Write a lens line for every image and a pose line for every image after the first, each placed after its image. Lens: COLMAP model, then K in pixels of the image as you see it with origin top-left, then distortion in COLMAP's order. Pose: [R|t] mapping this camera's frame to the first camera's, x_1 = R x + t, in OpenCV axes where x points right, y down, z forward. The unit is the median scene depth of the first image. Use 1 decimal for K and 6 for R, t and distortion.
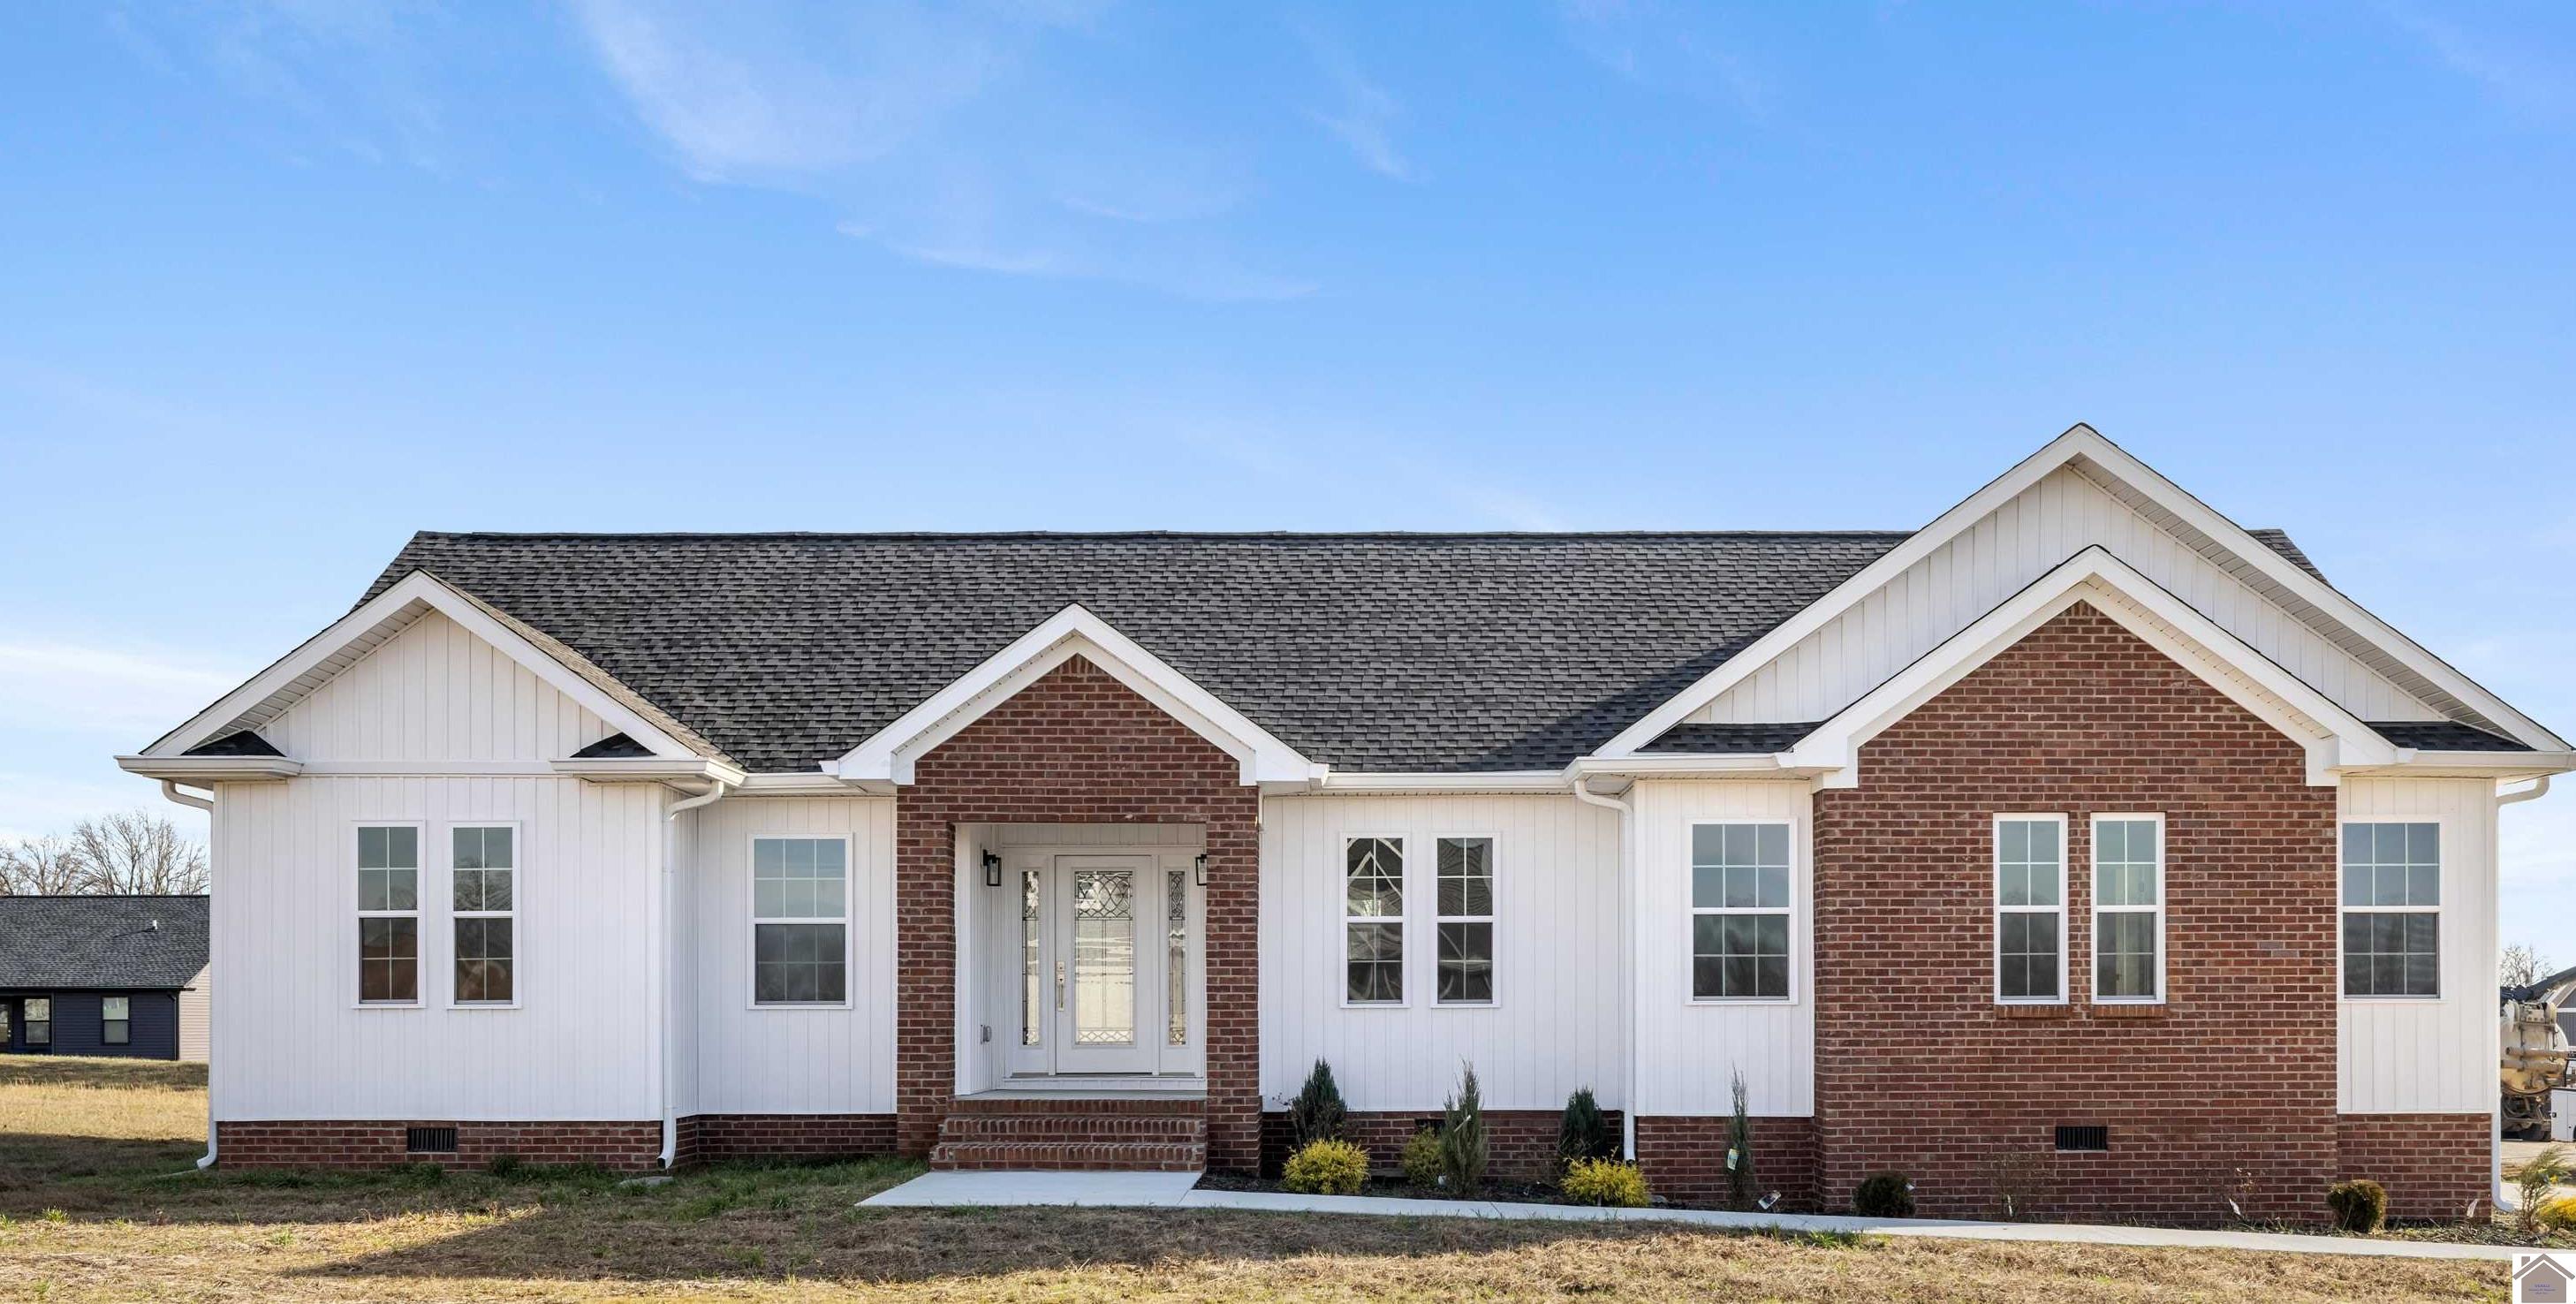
lens RADIAL K [[2549.1, 0, 1290.0], [0, 2549.1, 898.9], [0, 0, 1]] dist [0.011883, -0.006167]
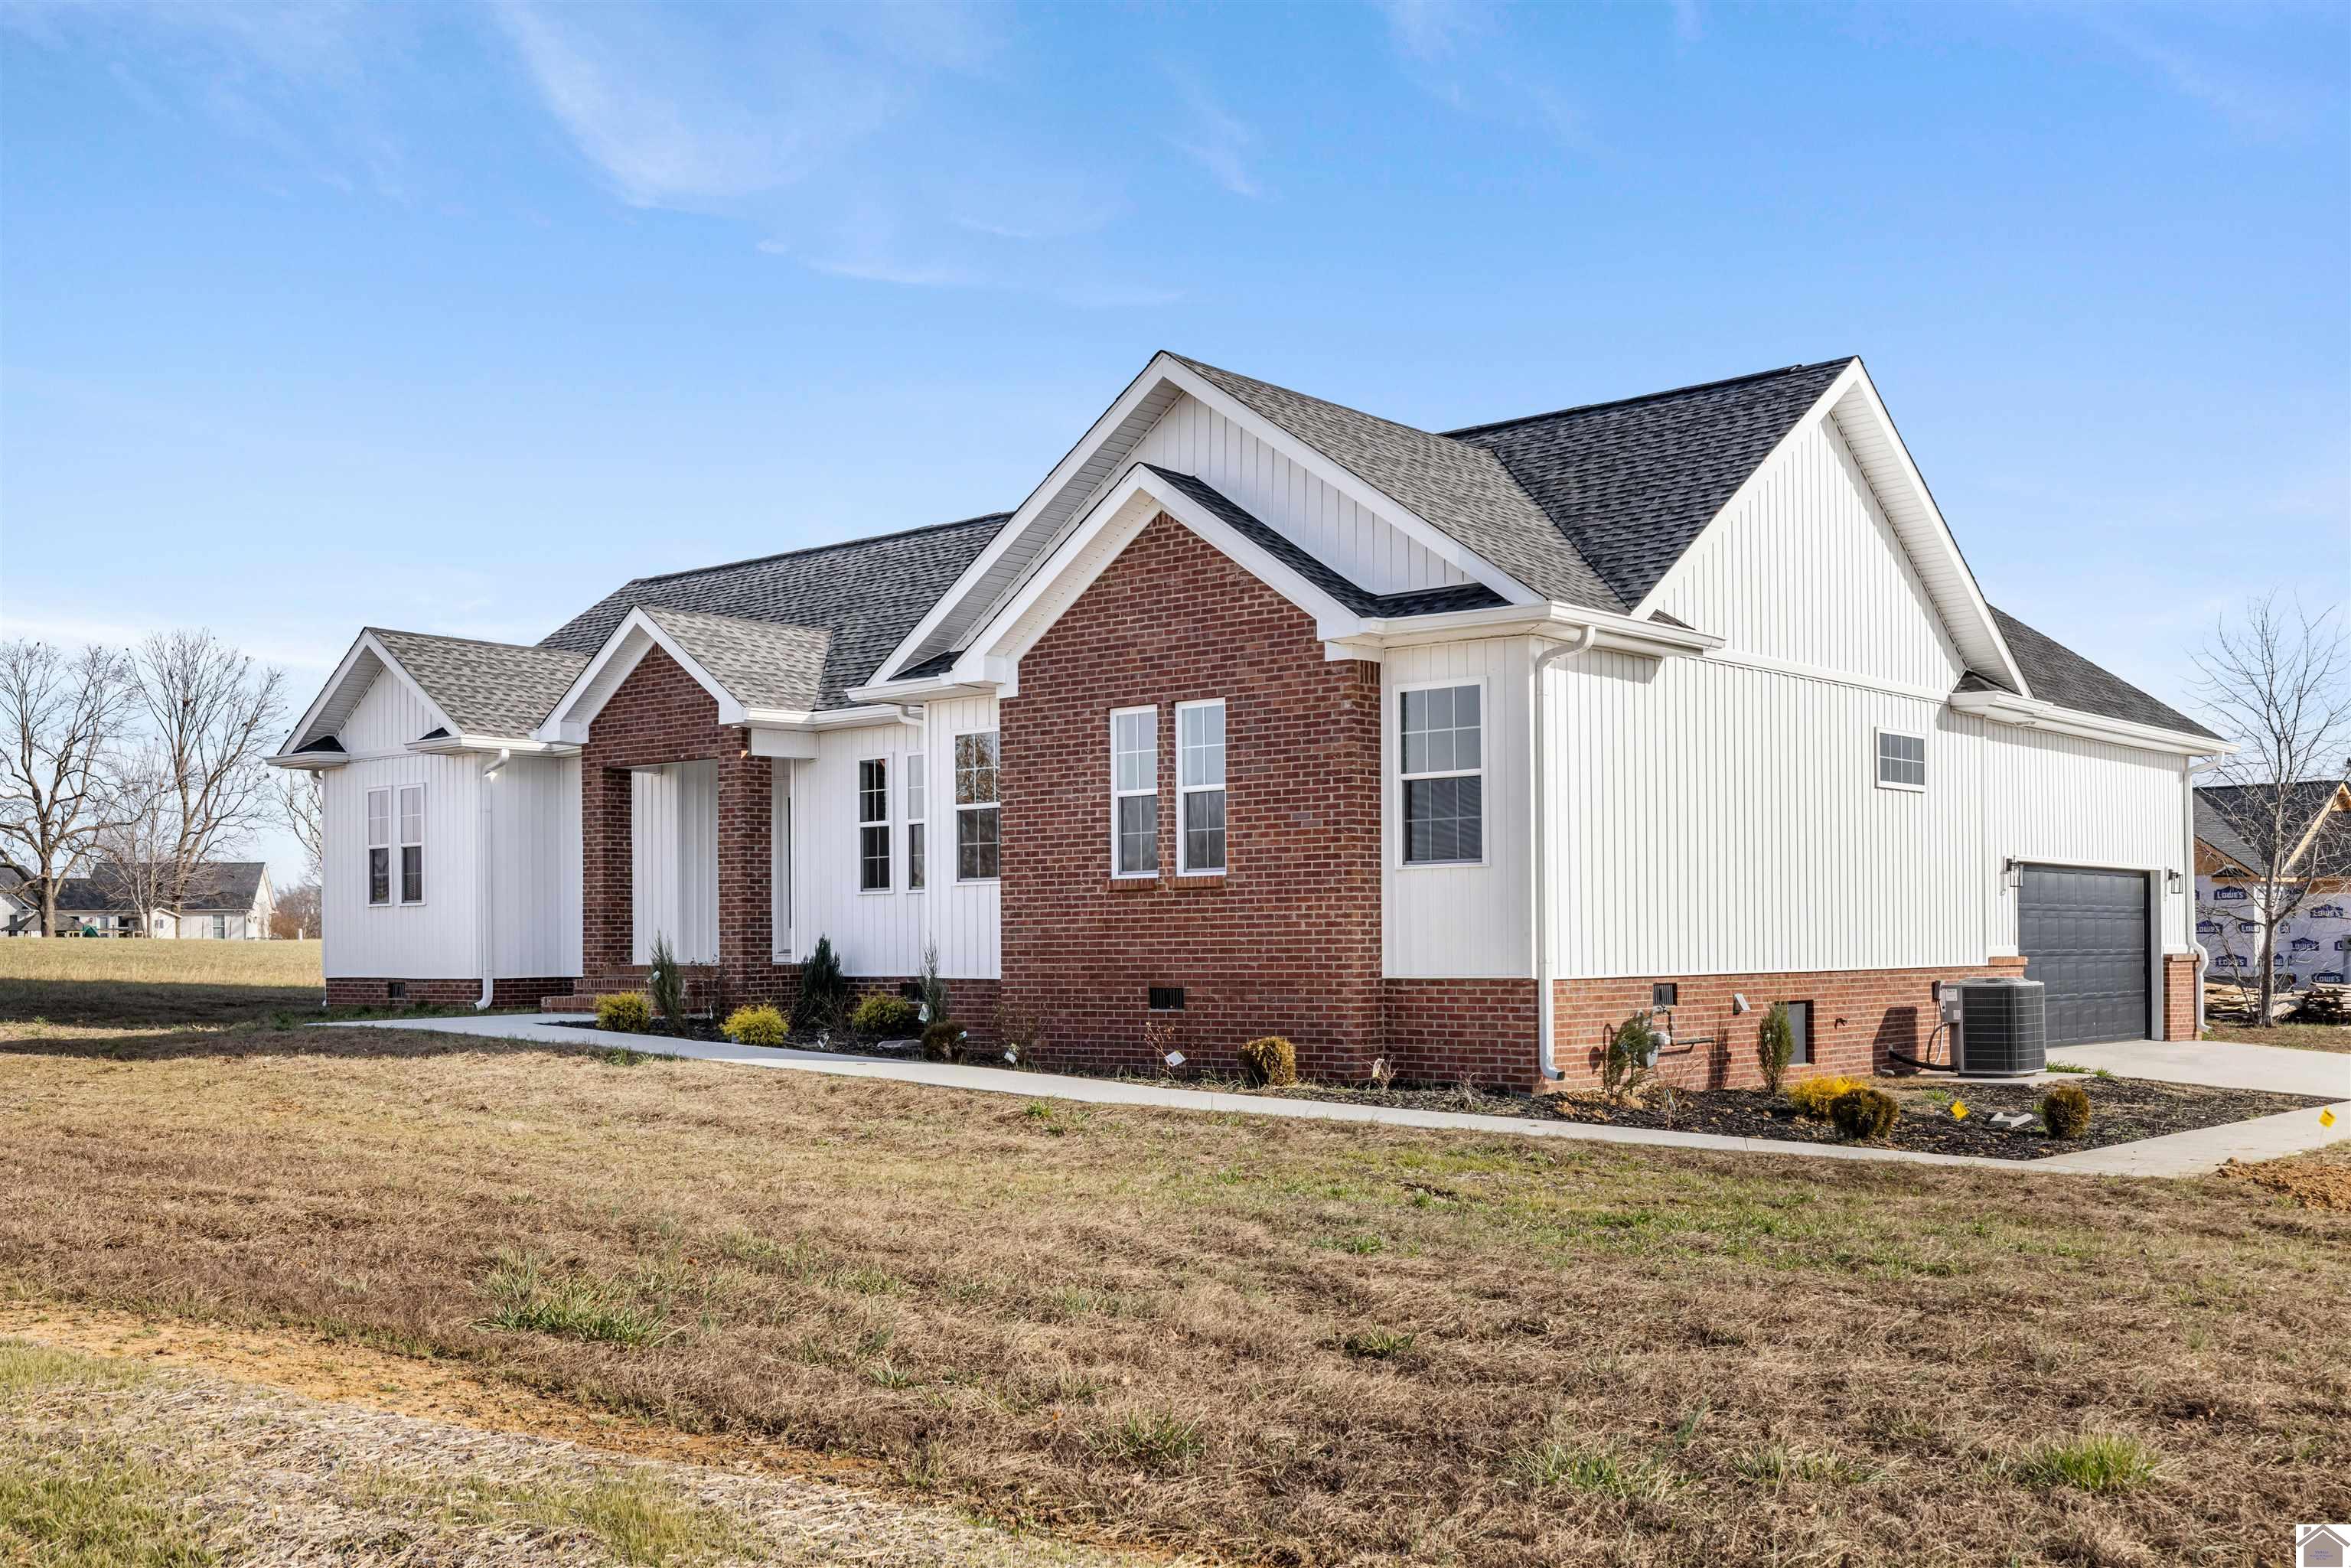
lens RADIAL K [[2235.4, 0, 1175.5], [0, 2235.4, 784.0], [0, 0, 1]] dist [0.000704, -0.002752]
pose [[0.763325, -0.051859, -0.643929, 0.923147], [0.039118, 0.998654, -0.034057, 0.033802], [0.644829, 0.000808, 0.764326, 0.262129]]
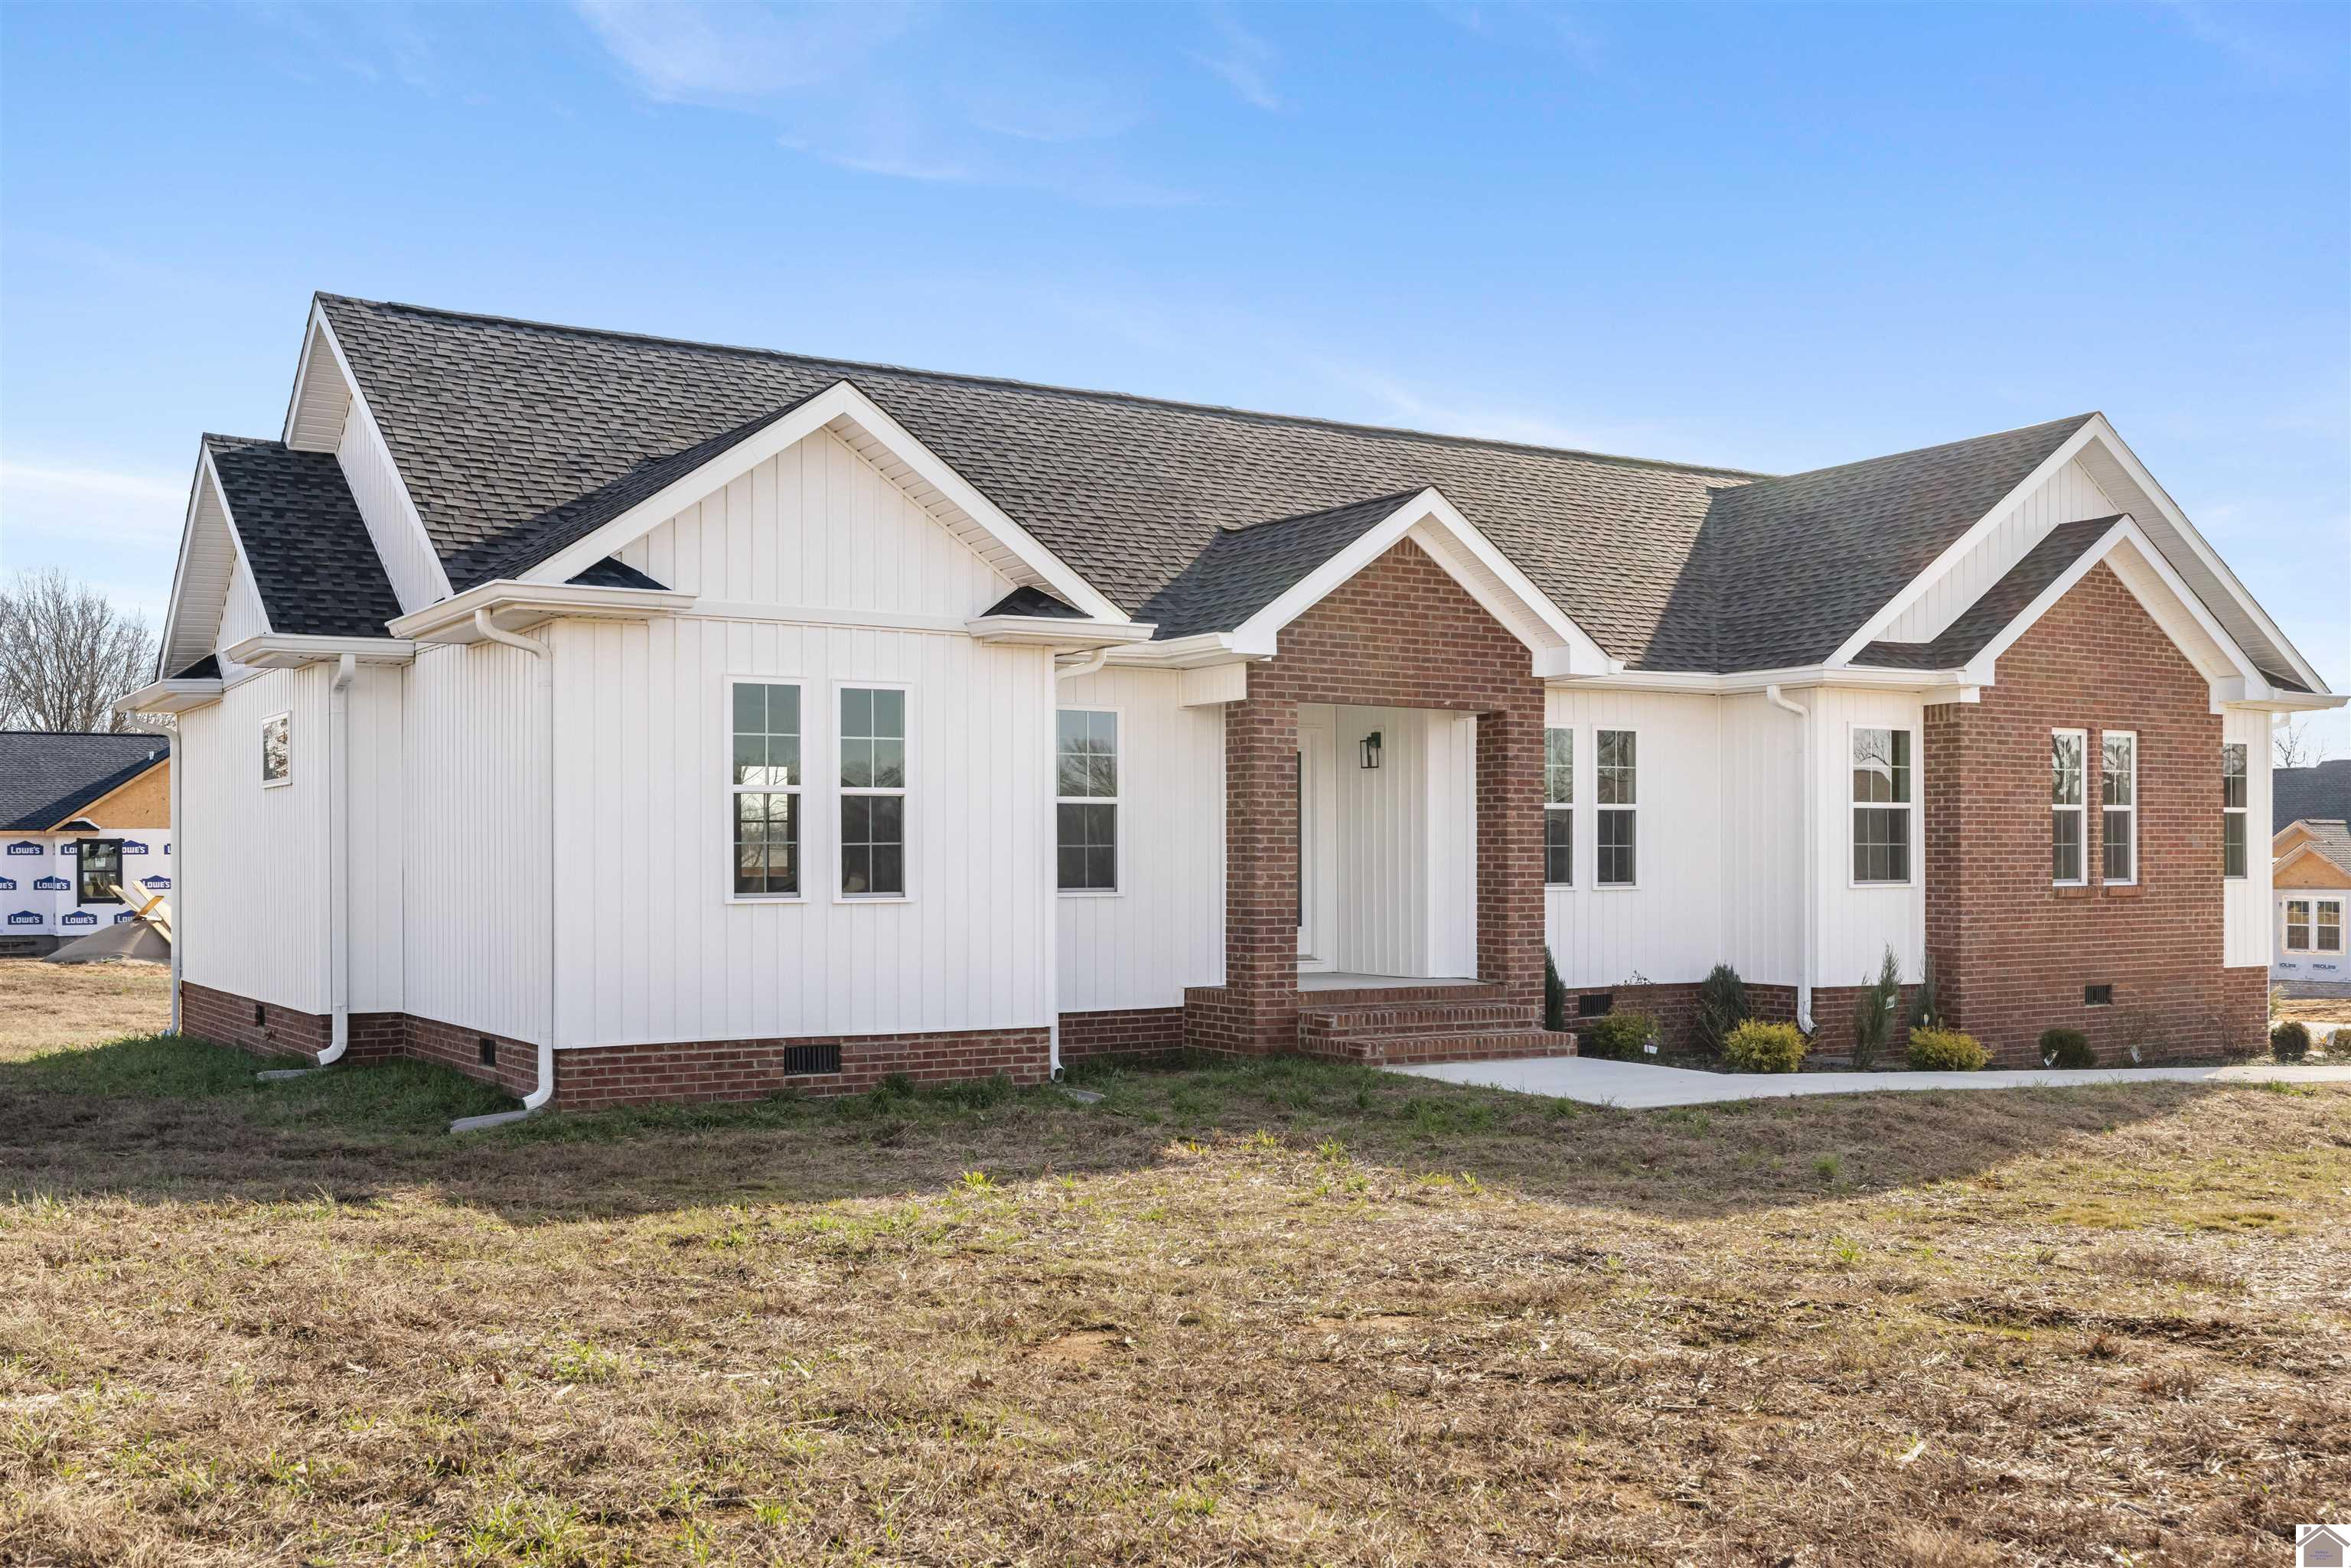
lens RADIAL K [[2271.5, 0, 1175.5], [0, 2271.5, 784.0], [0, 0, 1]] dist [0.002460, 0.000654]
pose [[0.845540, 0.017362, 0.533630, -0.638325], [-0.022805, 0.999733, 0.003608, -0.001381], [-0.533425, -0.015220, 0.845710, 0.309962]]
